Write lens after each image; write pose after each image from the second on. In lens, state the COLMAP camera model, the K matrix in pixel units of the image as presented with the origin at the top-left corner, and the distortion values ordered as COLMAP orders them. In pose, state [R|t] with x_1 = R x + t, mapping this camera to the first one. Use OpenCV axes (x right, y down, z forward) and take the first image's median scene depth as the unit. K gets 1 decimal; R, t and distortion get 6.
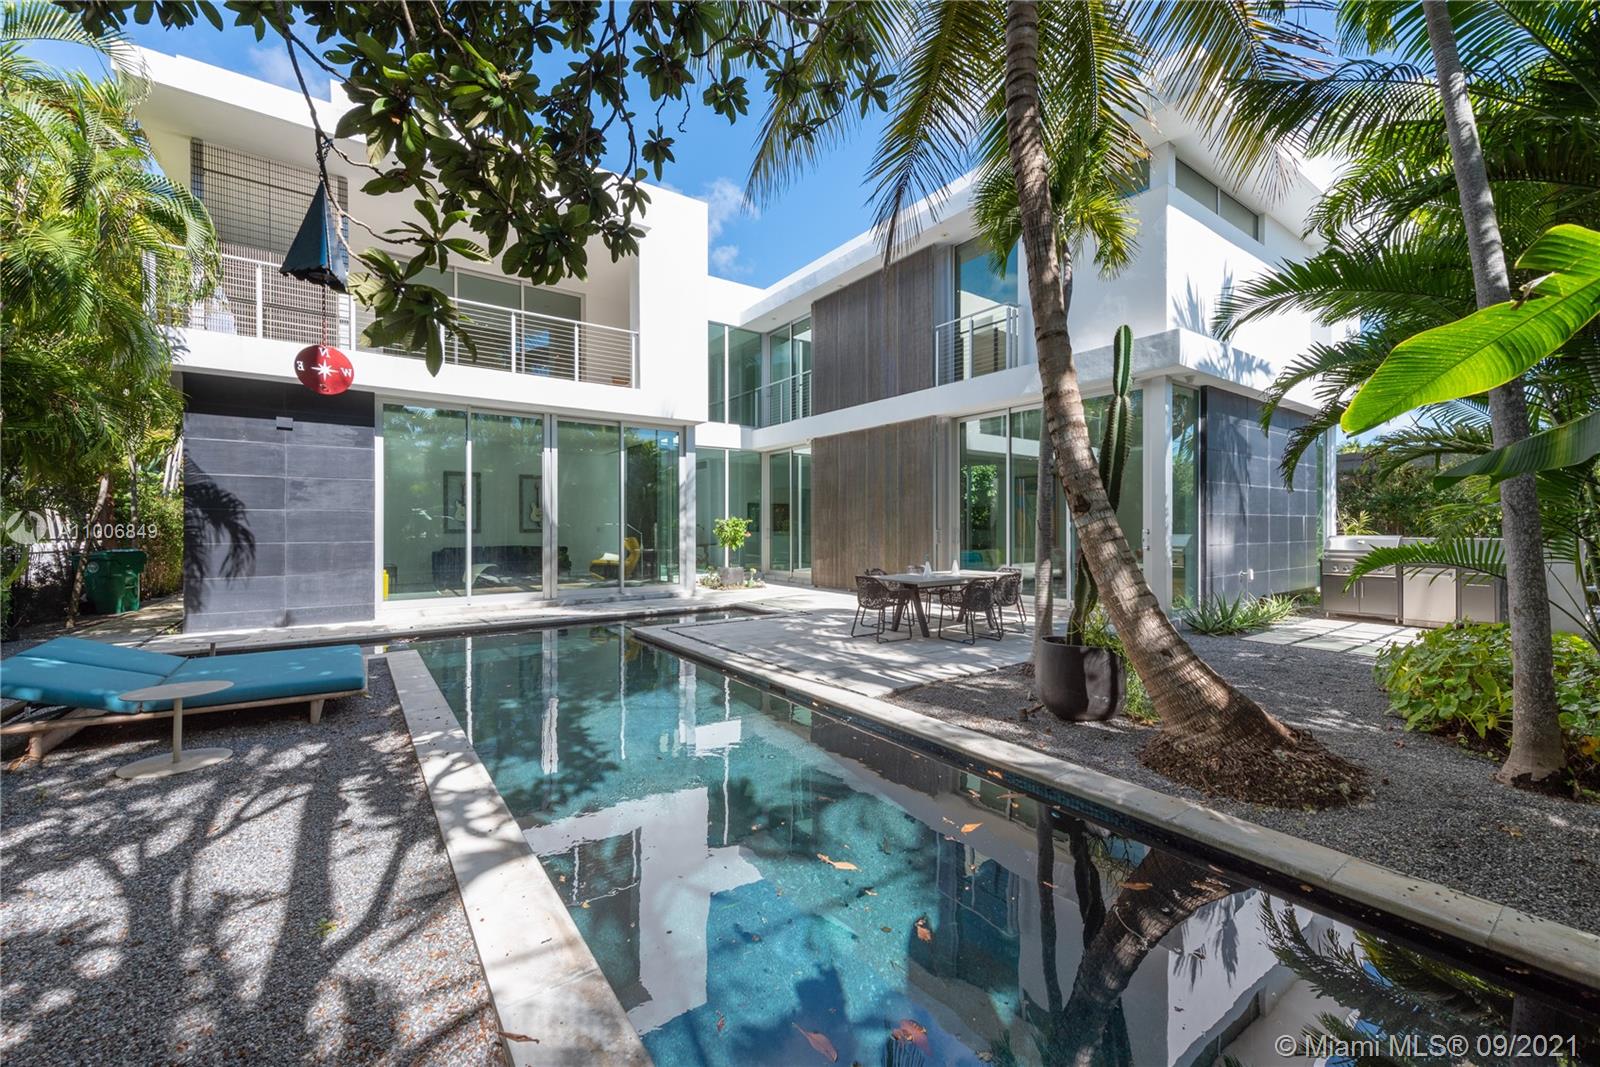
lens RADIAL K [[634.9, 0, 796.6], [0, 634.9, 529.0], [0, 0, 1]] dist [0.010225, 0.000254]
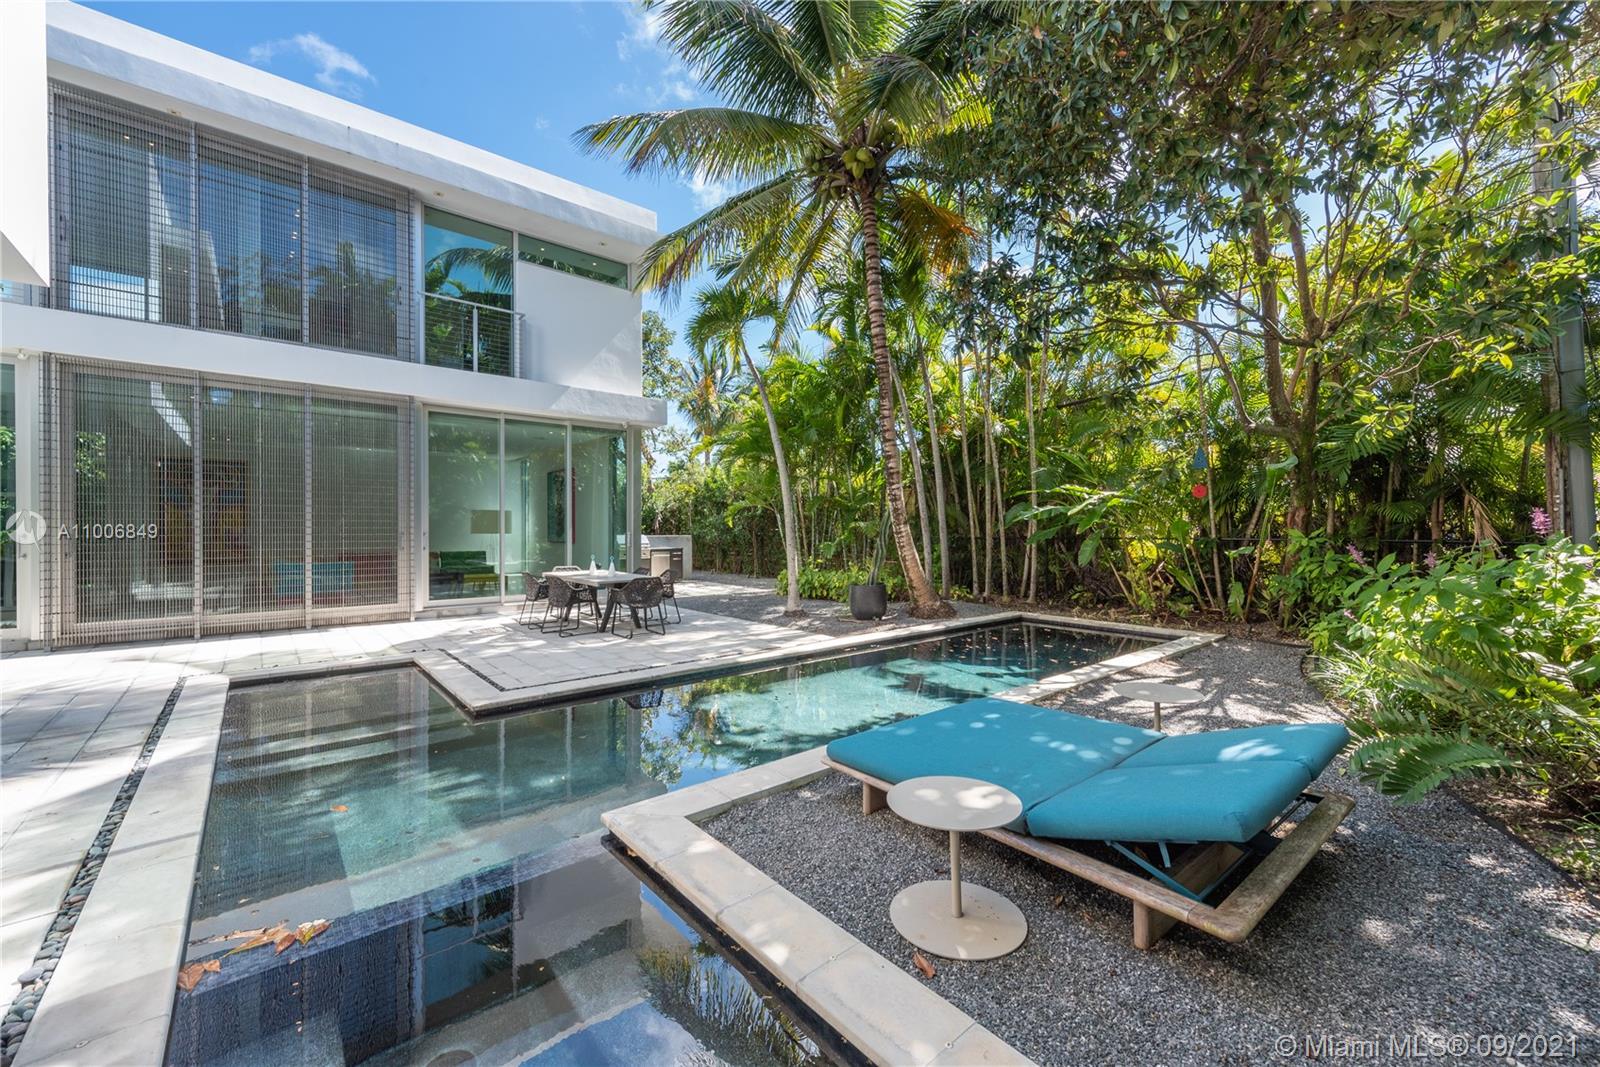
lens RADIAL K [[634.9, 0, 801.7], [0, 634.9, 528.5], [0, 0, 1]] dist [0.010225, 0.000254]
pose [[-0.086208, -0.001000, 0.996277, -2.335056], [0.001360, 0.999998, 0.001122, -0.017572], [-0.996276, 0.001451, -0.086207, 1.981448]]
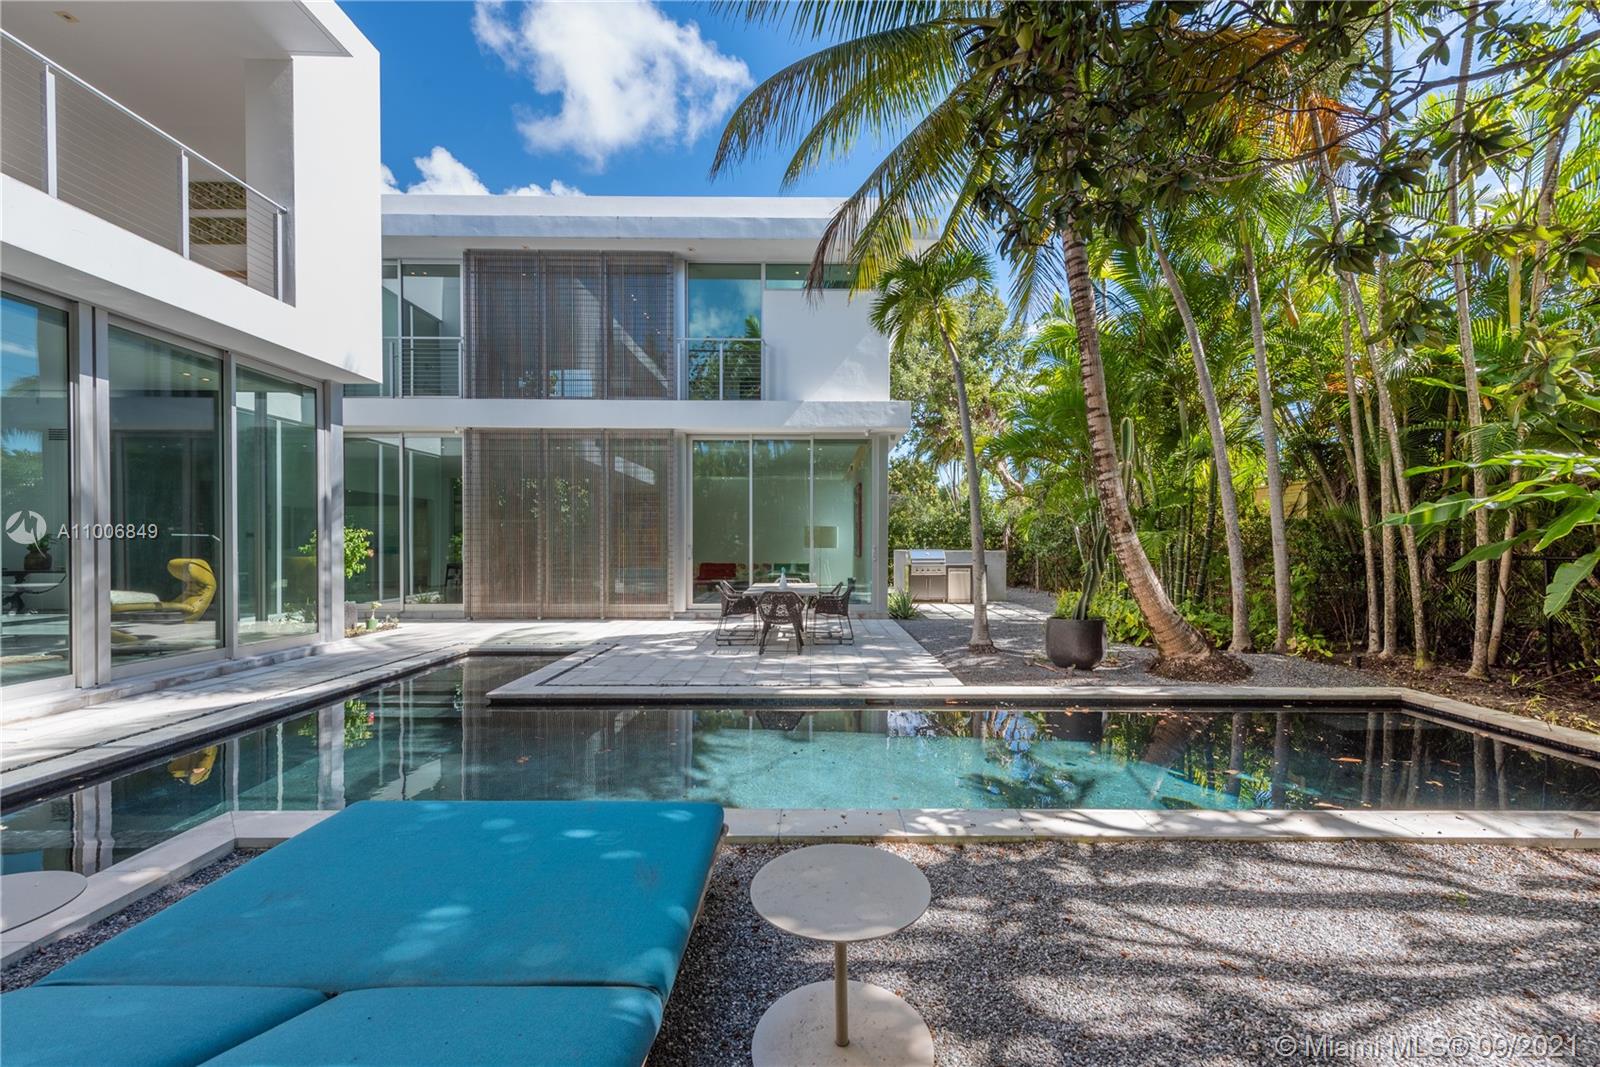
lens RADIAL K [[634.9, 0, 806.9], [0, 634.9, 546.6], [0, 0, 1]] dist [0.010225, 0.000254]
pose [[0.573388, -0.000230, 0.819284, -1.631043], [-0.001456, 0.999998, 0.001299, 0.007340], [-0.819283, -0.001938, 0.573386, 0.906215]]
